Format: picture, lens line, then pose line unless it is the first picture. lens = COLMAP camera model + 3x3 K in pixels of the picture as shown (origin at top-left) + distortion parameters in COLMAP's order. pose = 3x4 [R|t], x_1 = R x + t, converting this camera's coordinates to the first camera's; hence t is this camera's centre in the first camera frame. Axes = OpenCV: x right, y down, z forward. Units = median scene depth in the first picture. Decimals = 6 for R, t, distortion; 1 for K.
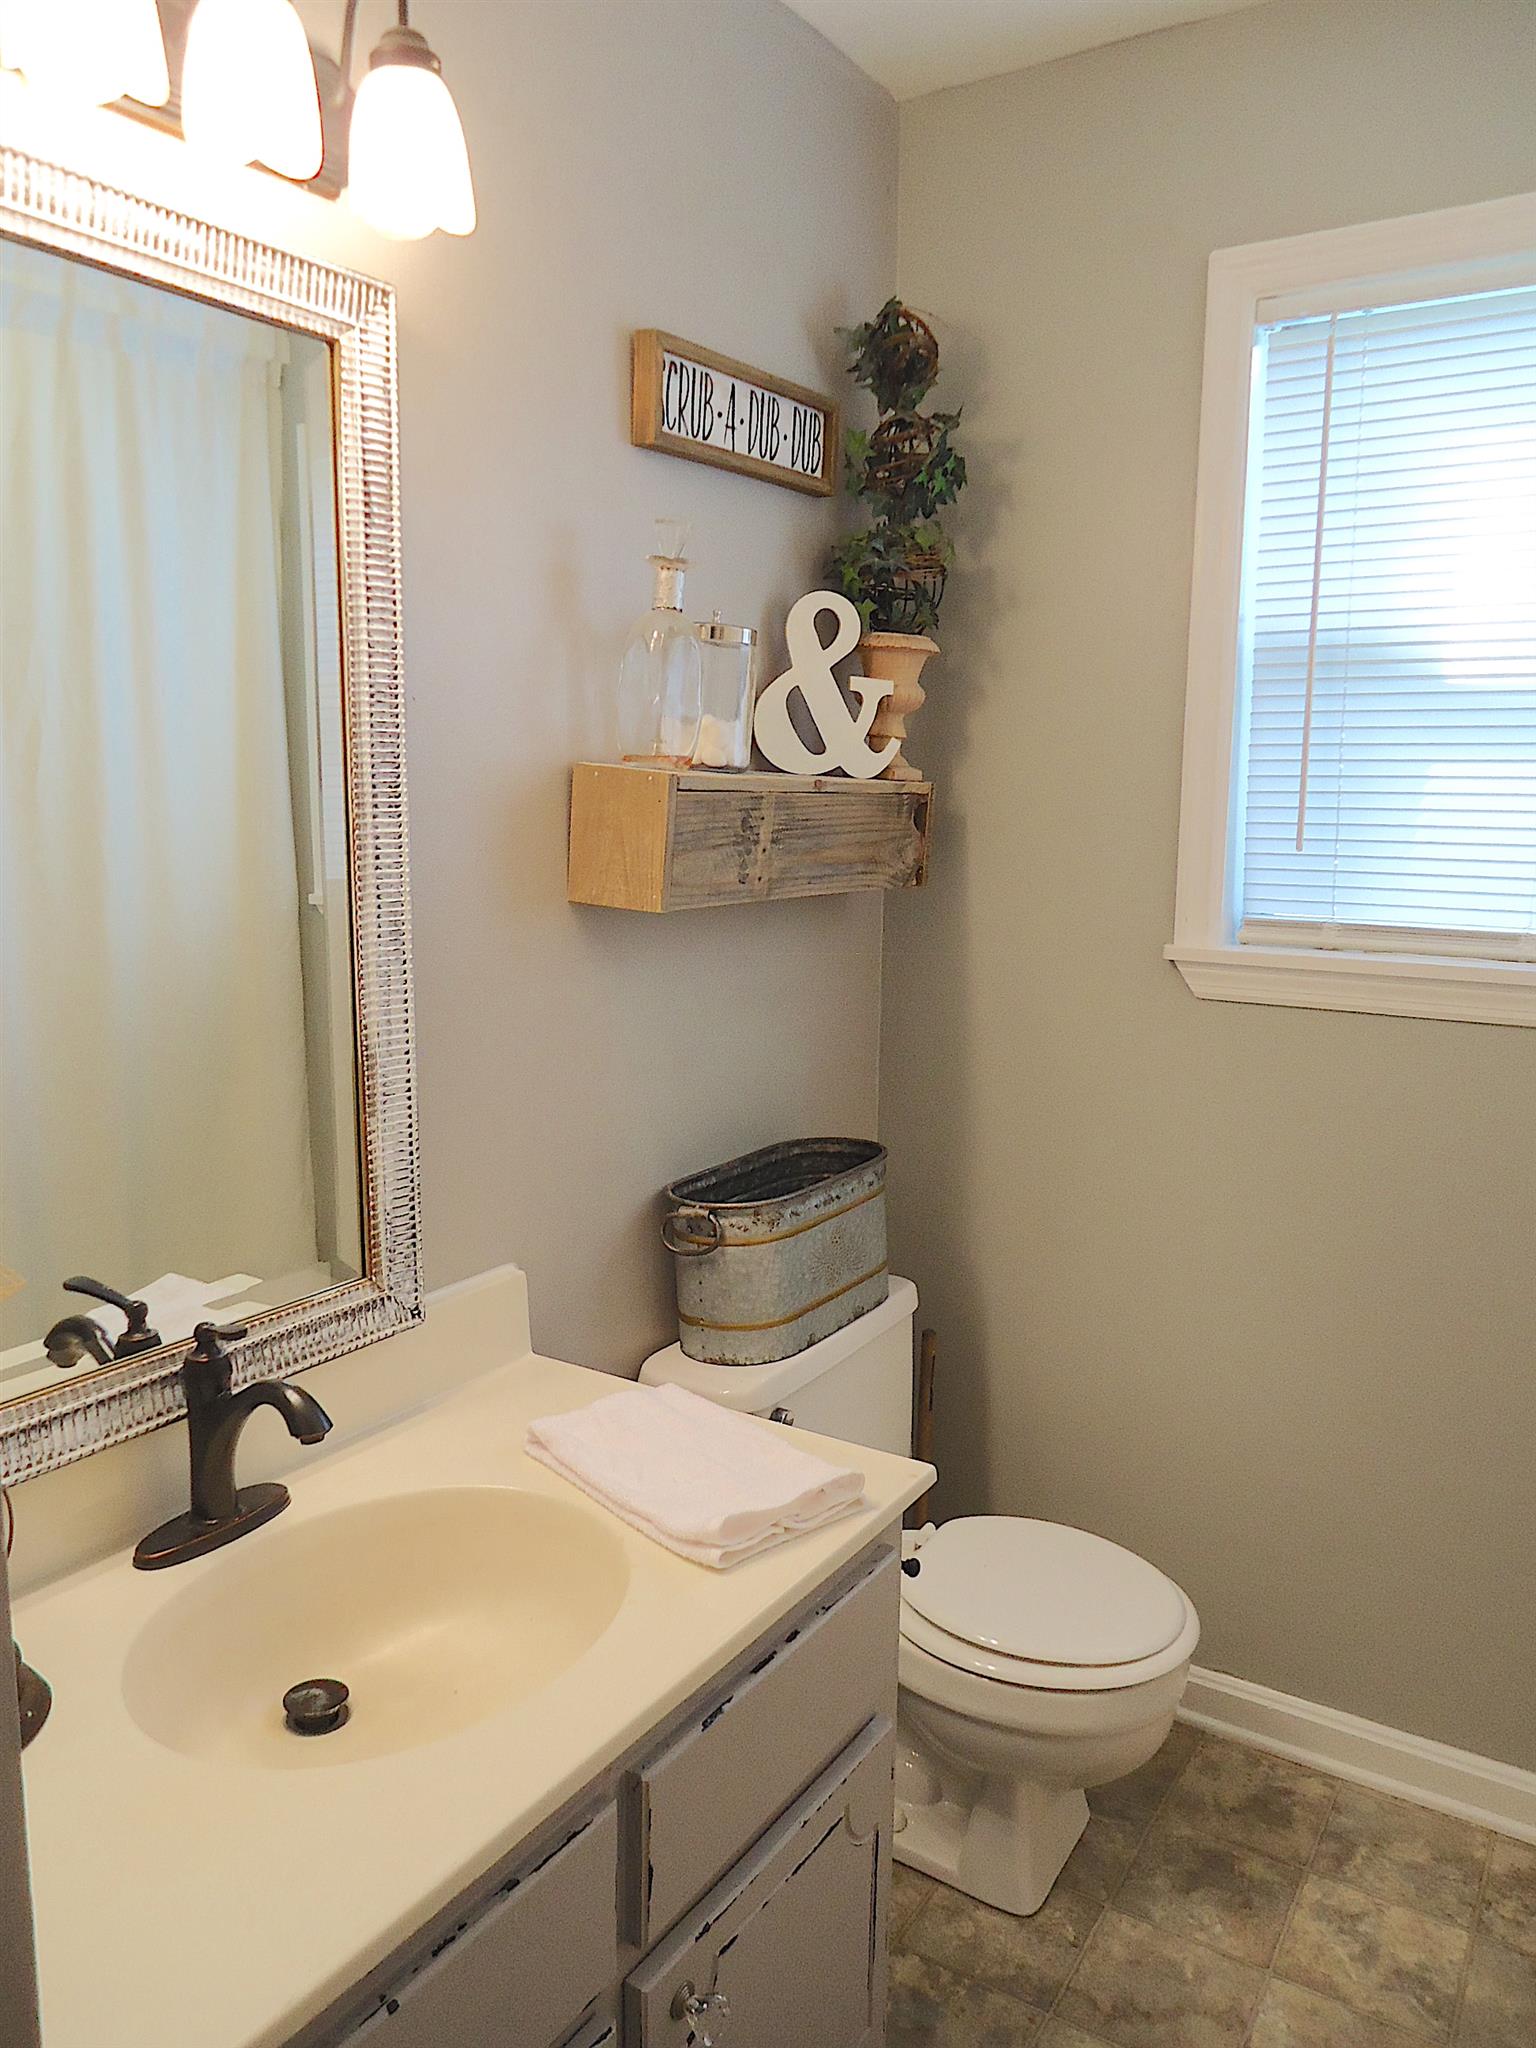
lens RADIAL K [[1513.9, 0, 768.0], [0, 1513.9, 1024.0], [0, 0, 1]] dist [0.012618, -0.003619]
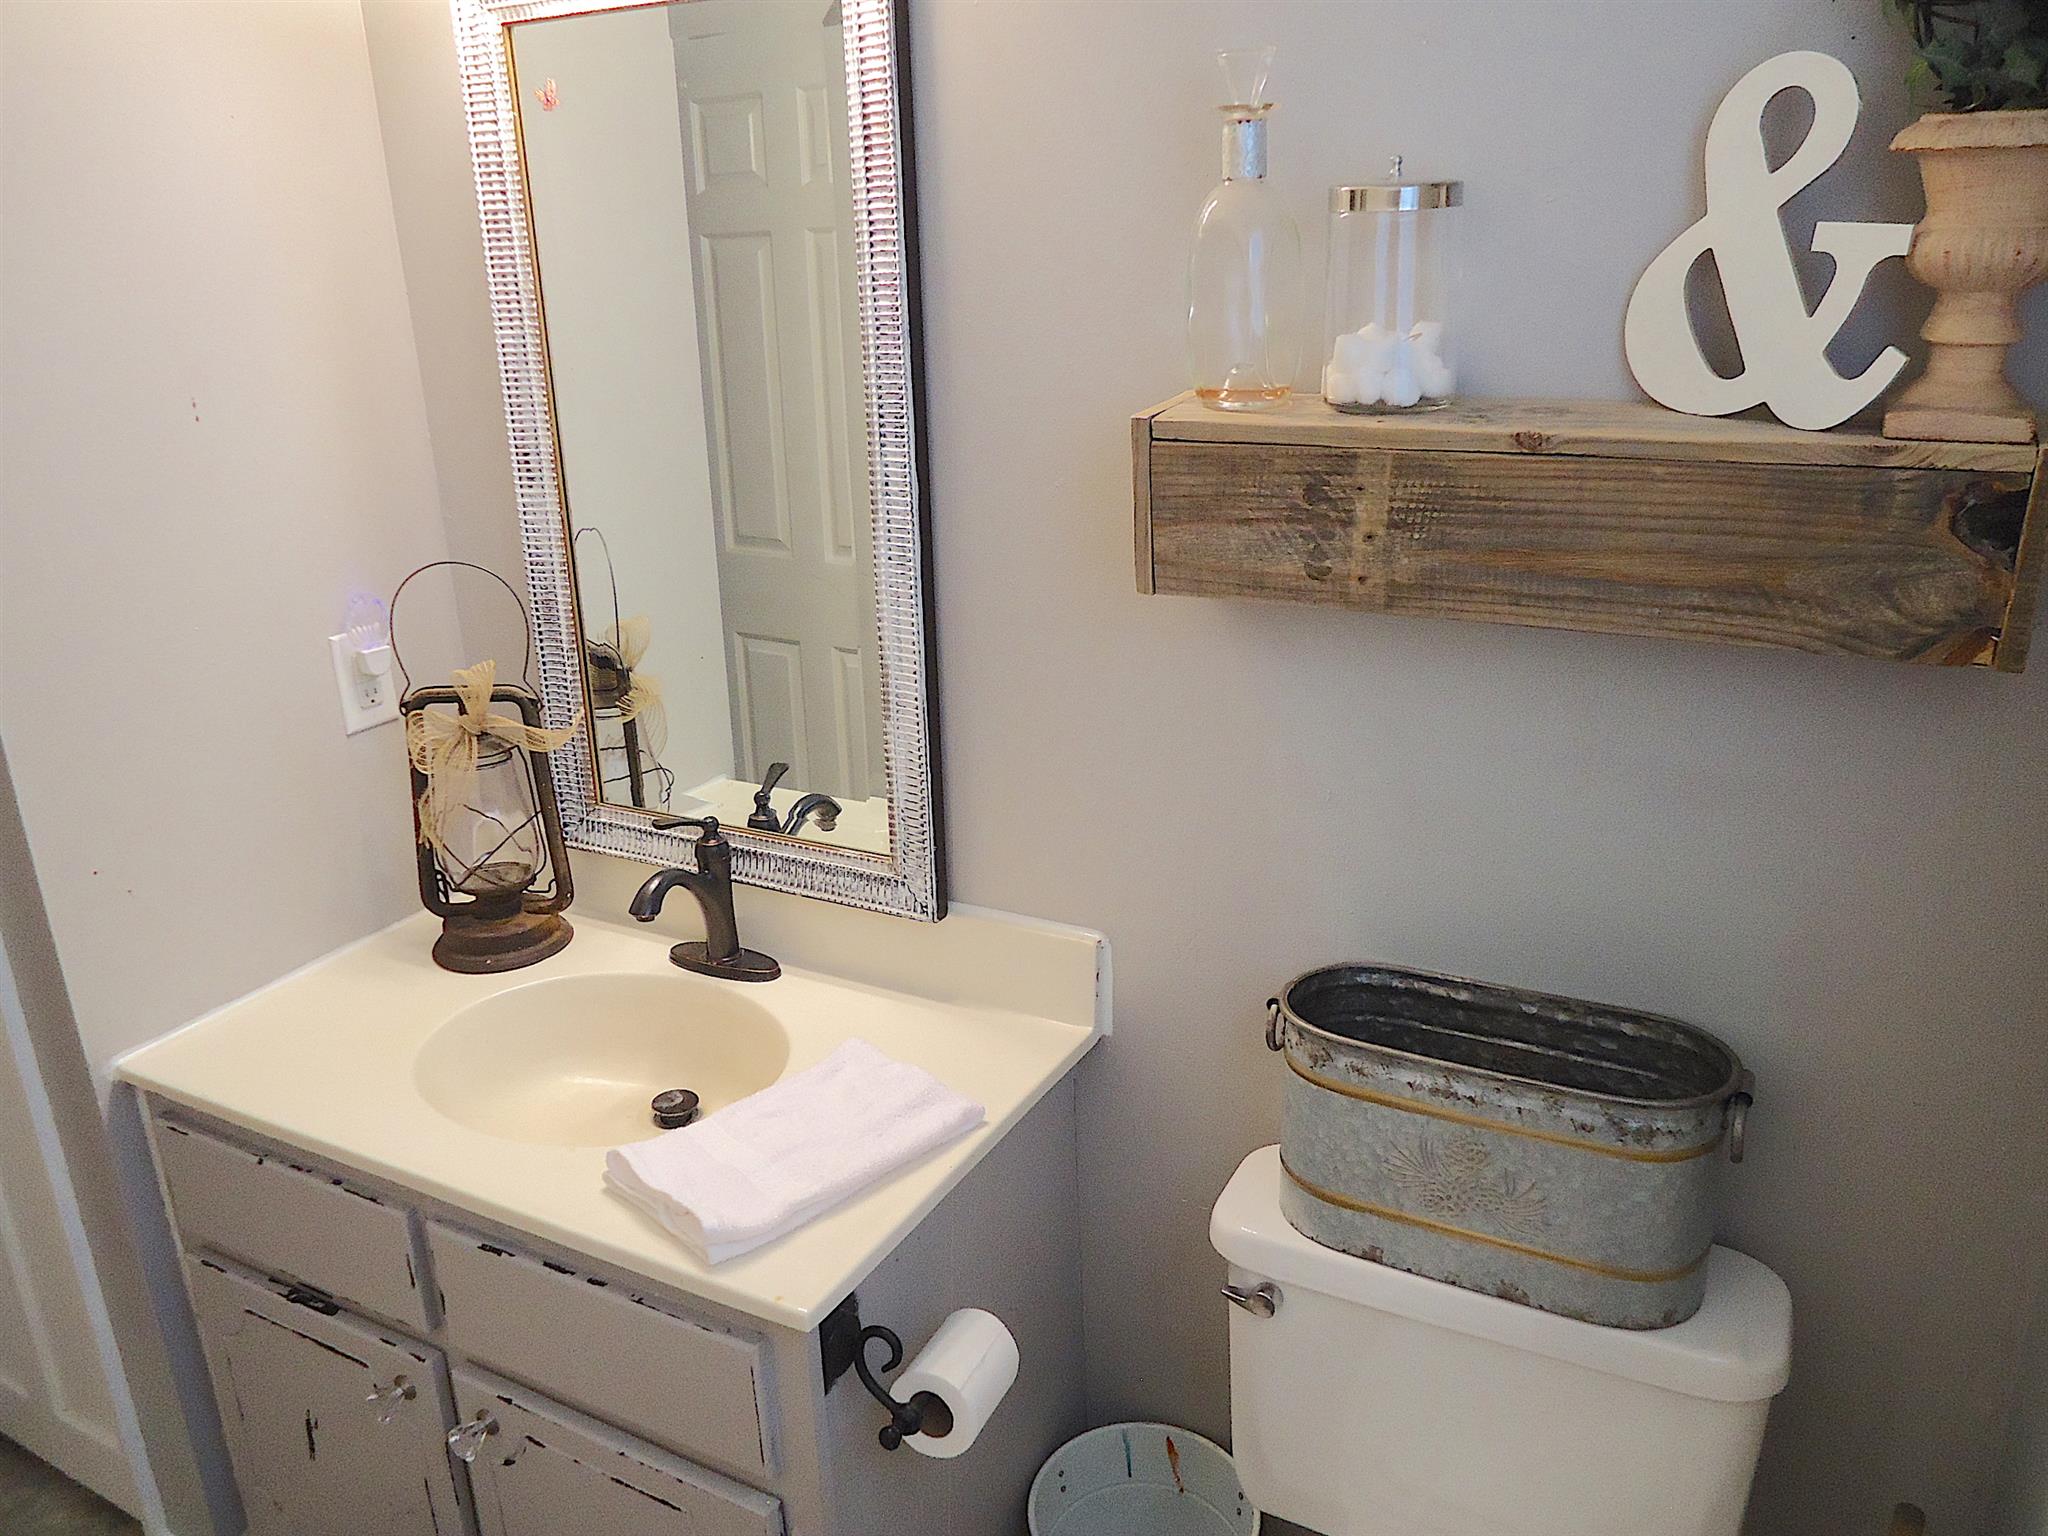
lens RADIAL K [[1478.7, 0, 1024.0], [0, 1478.7, 768.0], [0, 0, 1]] dist [0.001730, 0.003864]
pose [[0.075504, 0.304718, -0.949445, 0.624038], [-0.131269, 0.946914, 0.293467, -0.188218], [0.988467, 0.102475, 0.111496, 0.790946]]
